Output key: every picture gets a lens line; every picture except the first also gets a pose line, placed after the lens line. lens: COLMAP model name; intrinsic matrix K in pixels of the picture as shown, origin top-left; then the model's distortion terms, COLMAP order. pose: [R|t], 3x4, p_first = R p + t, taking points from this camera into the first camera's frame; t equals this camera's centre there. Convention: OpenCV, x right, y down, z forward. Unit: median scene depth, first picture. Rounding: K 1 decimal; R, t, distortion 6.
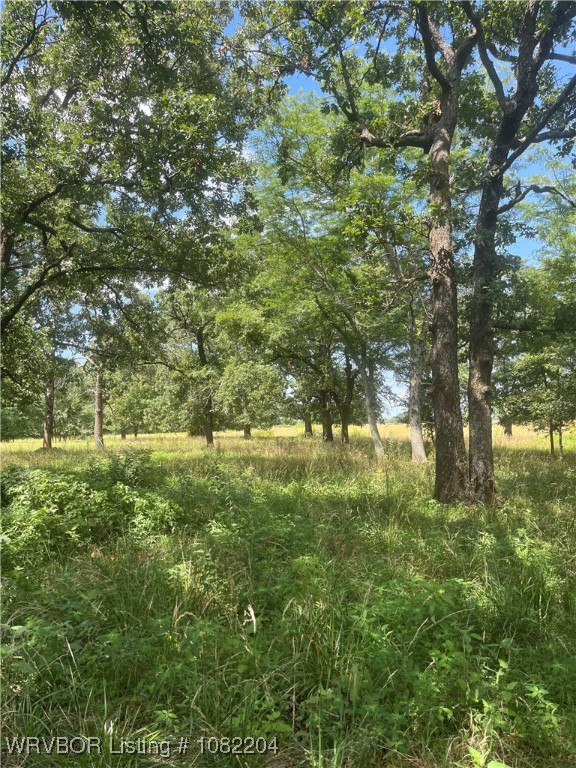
lens RADIAL K [[586.1, 0, 287.5], [0, 586.1, 391.9], [0, 0, 1]] dist [0.057630, -0.075789]
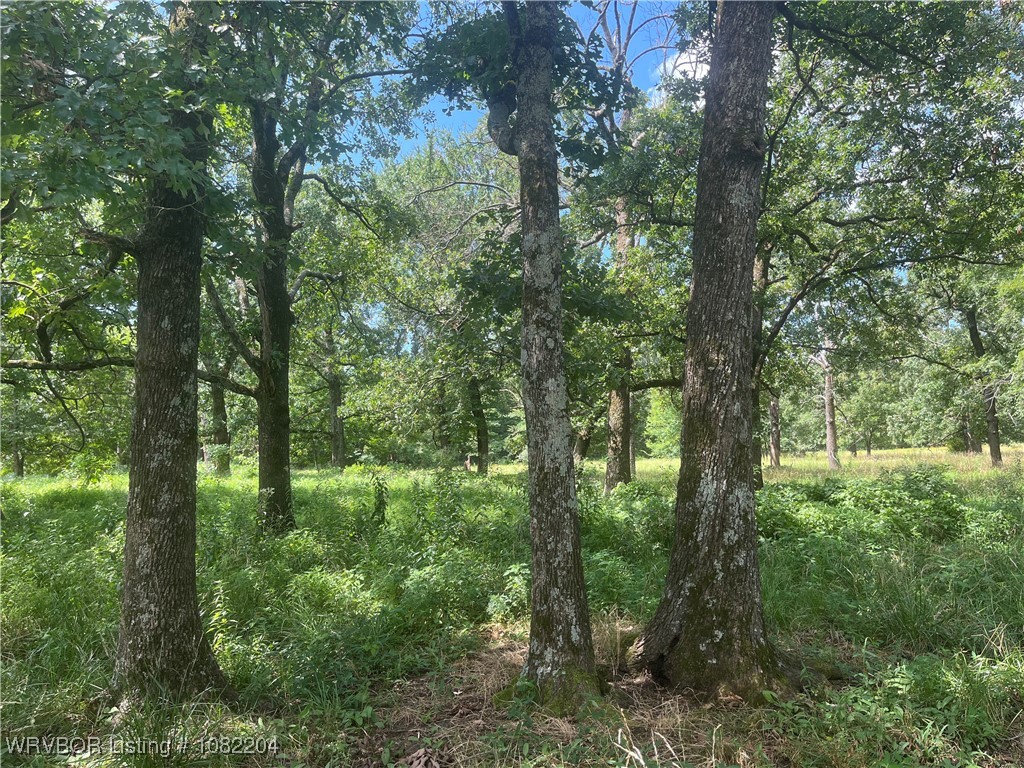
lens RADIAL K [[781.5, 0, 512.0], [0, 781.5, 384.0], [0, 0, 1]] dist [0.057630, -0.075789]
pose [[0.790107, -0.061582, -0.609867, -0.005303], [0.053129, 0.998076, -0.031951, -0.007671], [0.610662, -0.007157, 0.791859, -0.132141]]
